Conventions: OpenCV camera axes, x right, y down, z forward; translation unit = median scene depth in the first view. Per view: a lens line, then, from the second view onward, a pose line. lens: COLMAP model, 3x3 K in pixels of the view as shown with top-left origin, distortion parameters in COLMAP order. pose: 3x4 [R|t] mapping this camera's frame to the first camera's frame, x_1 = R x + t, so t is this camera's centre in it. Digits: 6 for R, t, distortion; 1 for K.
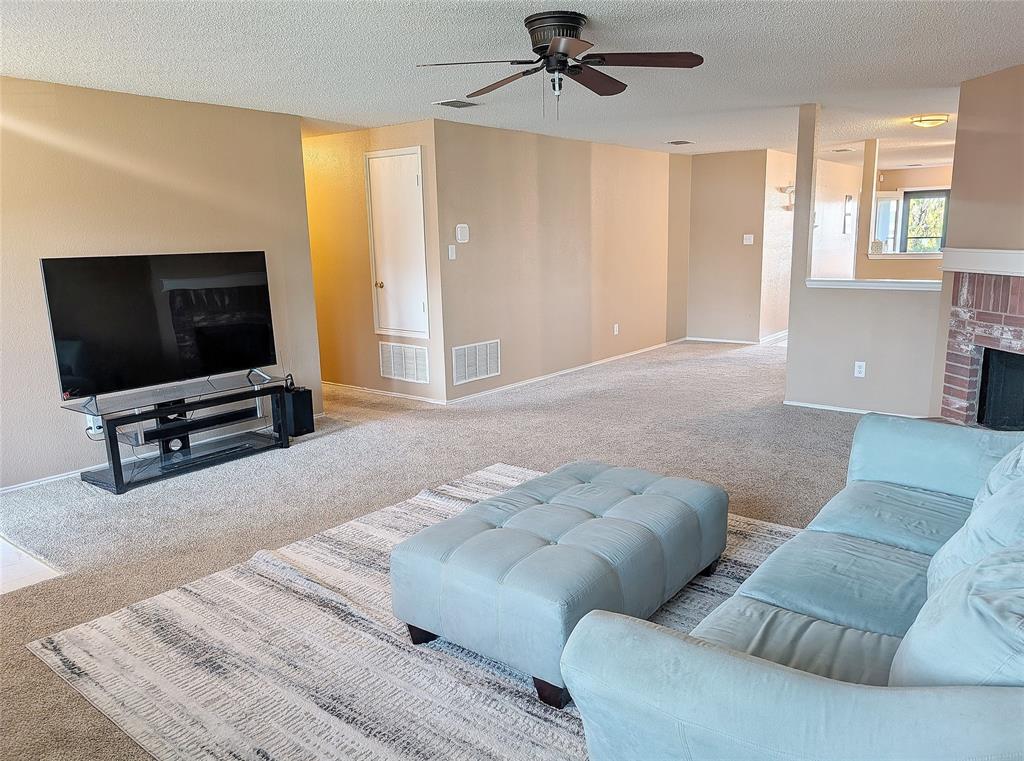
lens RADIAL K [[751.6, 0, 512.0], [0, 751.6, 380.5], [0, 0, 1]] dist [0.095468, -0.128908]
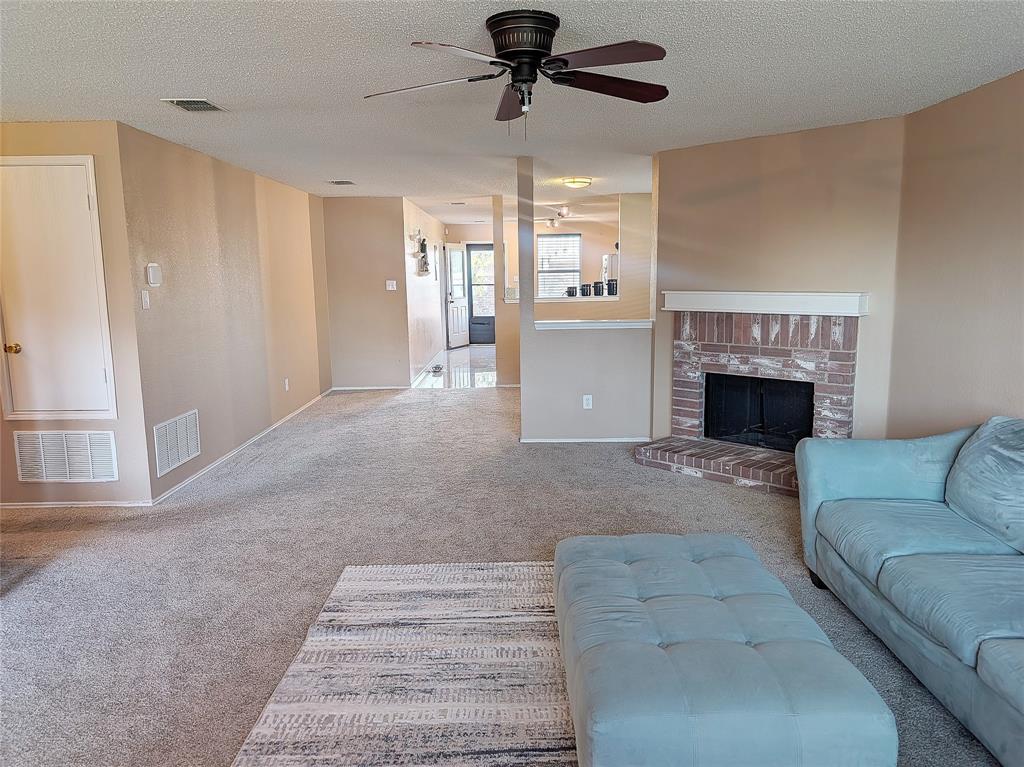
lens RADIAL K [[742.9, 0, 512.0], [0, 742.9, 383.5], [0, 0, 1]] dist [0.024141, -0.044797]
pose [[0.781552, -0.083477, 0.618230, -0.325345], [0.117075, 0.993025, -0.013920, -0.044491], [-0.612756, 0.083259, 0.785874, 0.261390]]
